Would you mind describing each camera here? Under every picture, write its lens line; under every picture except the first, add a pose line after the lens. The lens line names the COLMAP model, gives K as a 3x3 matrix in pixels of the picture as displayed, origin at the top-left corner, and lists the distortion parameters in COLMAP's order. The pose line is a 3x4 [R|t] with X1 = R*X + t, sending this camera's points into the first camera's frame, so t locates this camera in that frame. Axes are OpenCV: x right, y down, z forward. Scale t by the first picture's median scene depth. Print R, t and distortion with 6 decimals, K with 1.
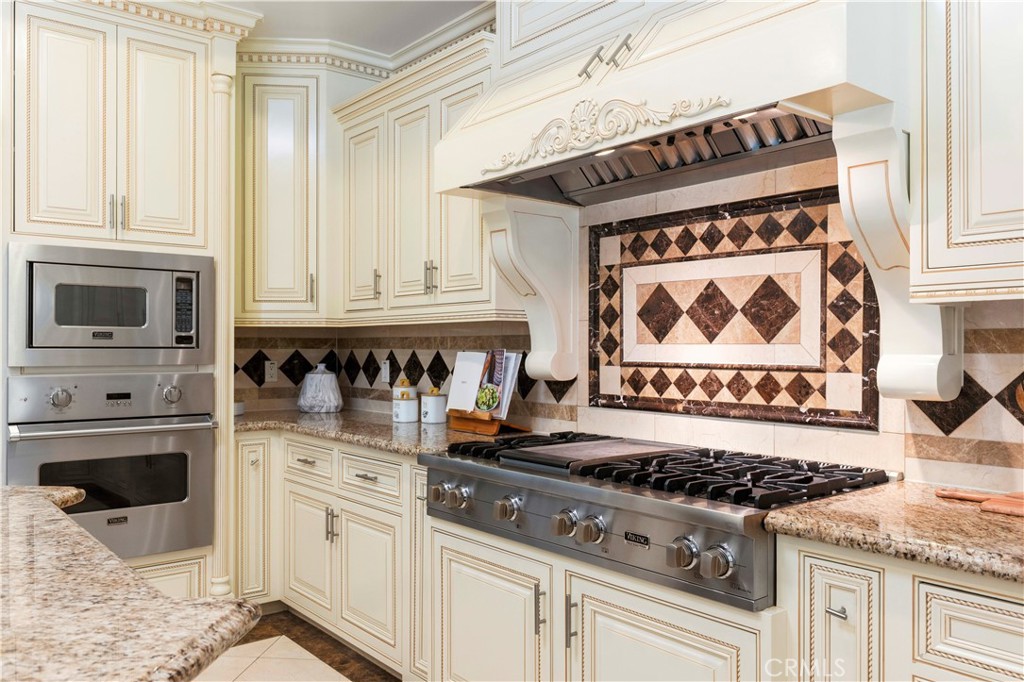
lens RADIAL K [[780.3, 0, 515.7], [0, 780.3, 340.2], [0, 0, 1]] dist [-0.006626, 0.002017]
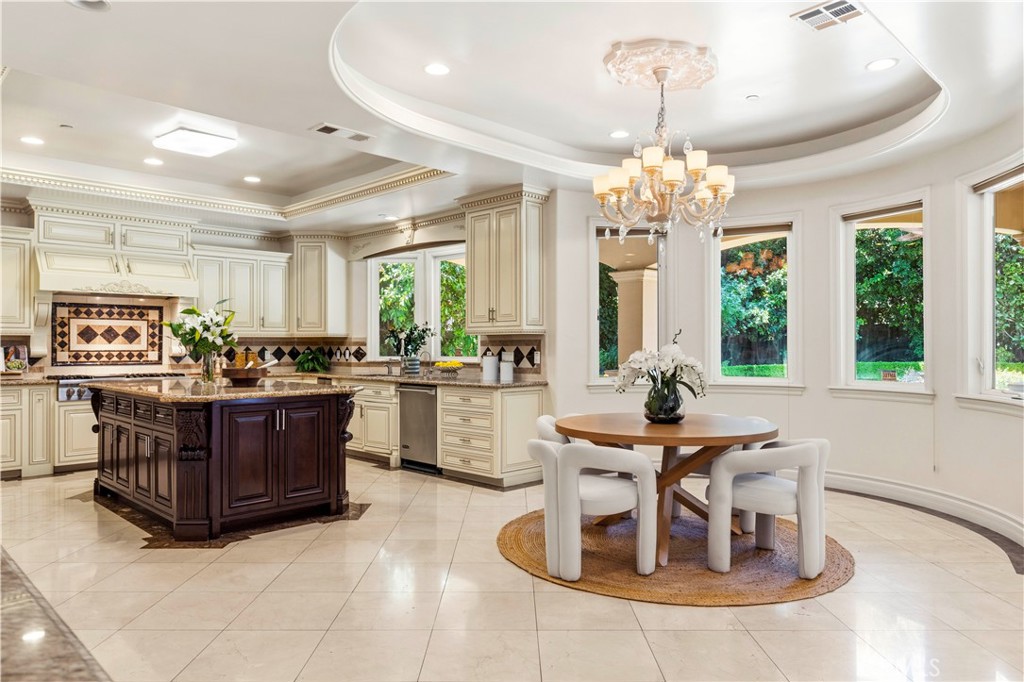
lens RADIAL K [[688.1, 0, 509.5], [0, 688.1, 338.5], [0, 0, 1]] dist [-0.000966, 0.000565]
pose [[-0.079957, 0.010810, 0.996740, -2.721619], [-0.006176, 0.999917, -0.011340, 0.002856], [-0.996779, -0.007063, -0.079884, -0.484577]]
